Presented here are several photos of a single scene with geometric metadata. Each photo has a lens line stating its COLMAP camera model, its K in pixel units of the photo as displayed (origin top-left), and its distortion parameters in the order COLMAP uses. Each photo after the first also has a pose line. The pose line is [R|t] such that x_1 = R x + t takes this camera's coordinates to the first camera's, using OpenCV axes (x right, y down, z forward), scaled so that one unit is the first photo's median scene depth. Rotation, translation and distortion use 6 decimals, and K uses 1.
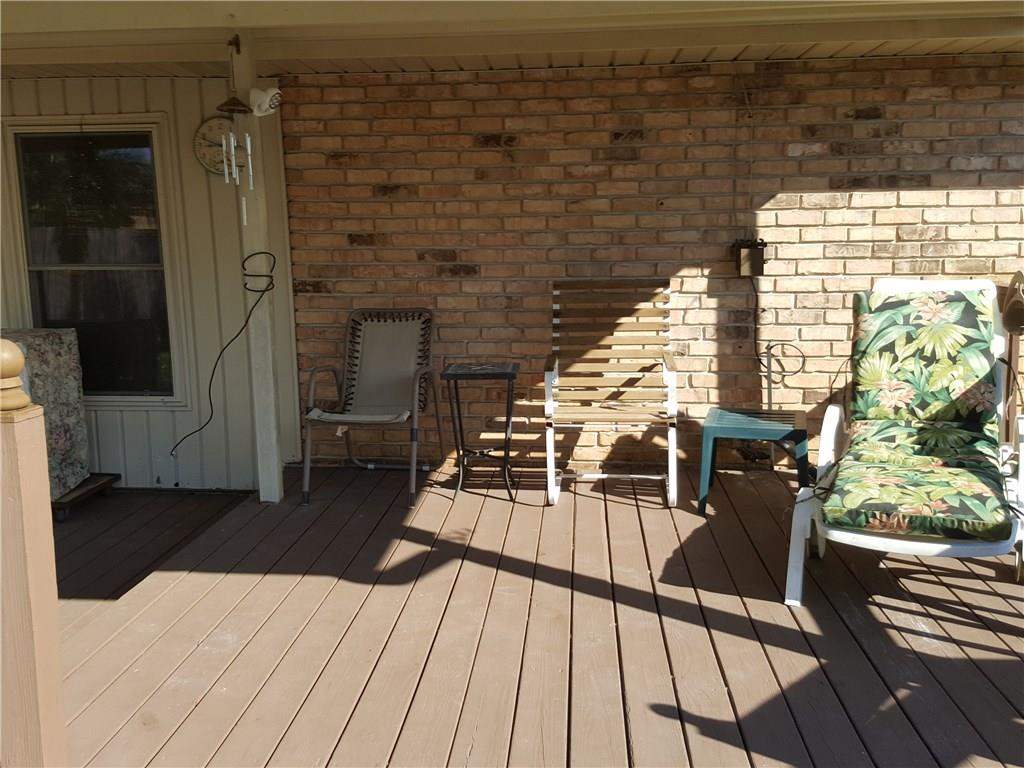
lens RADIAL K [[994.8, 0, 485.3], [0, 994.8, 392.4], [0, 0, 1]] dist [0.151460, -0.305813]
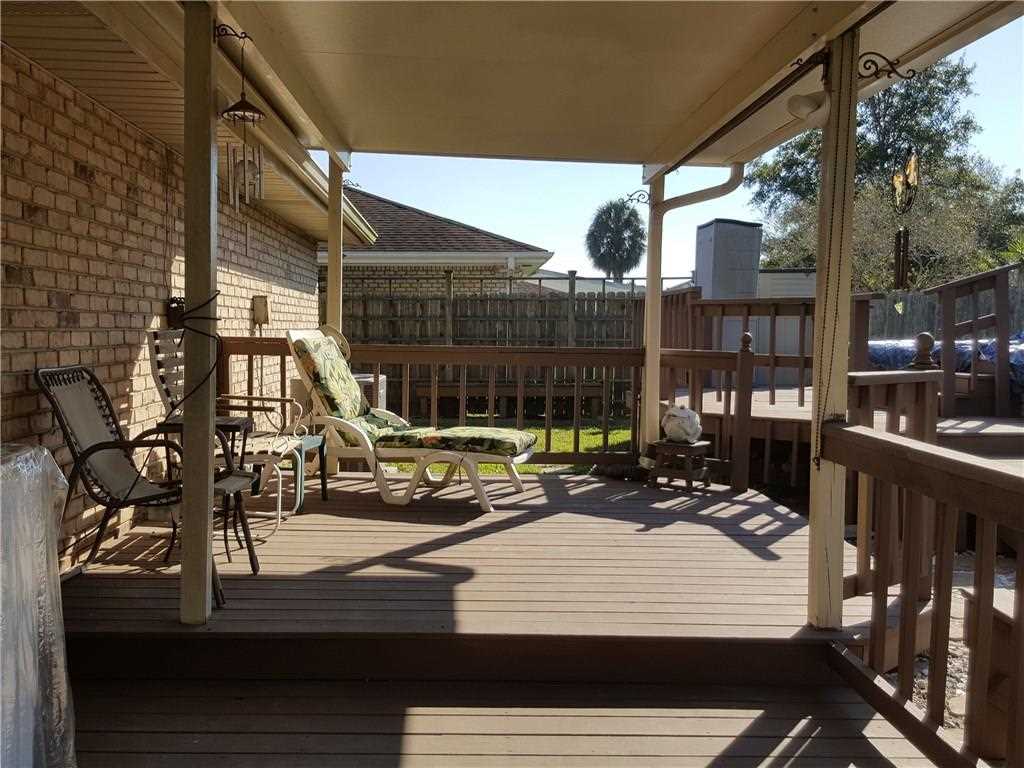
lens RADIAL K [[994.8, 0, 485.3], [0, 994.8, 392.4], [0, 0, 1]] dist [0.151460, -0.305813]
pose [[-0.124599, -0.056868, 0.990576, -1.080062], [0.138501, 0.987585, 0.074117, -0.091355], [-0.982493, 0.146431, -0.115176, 0.921545]]
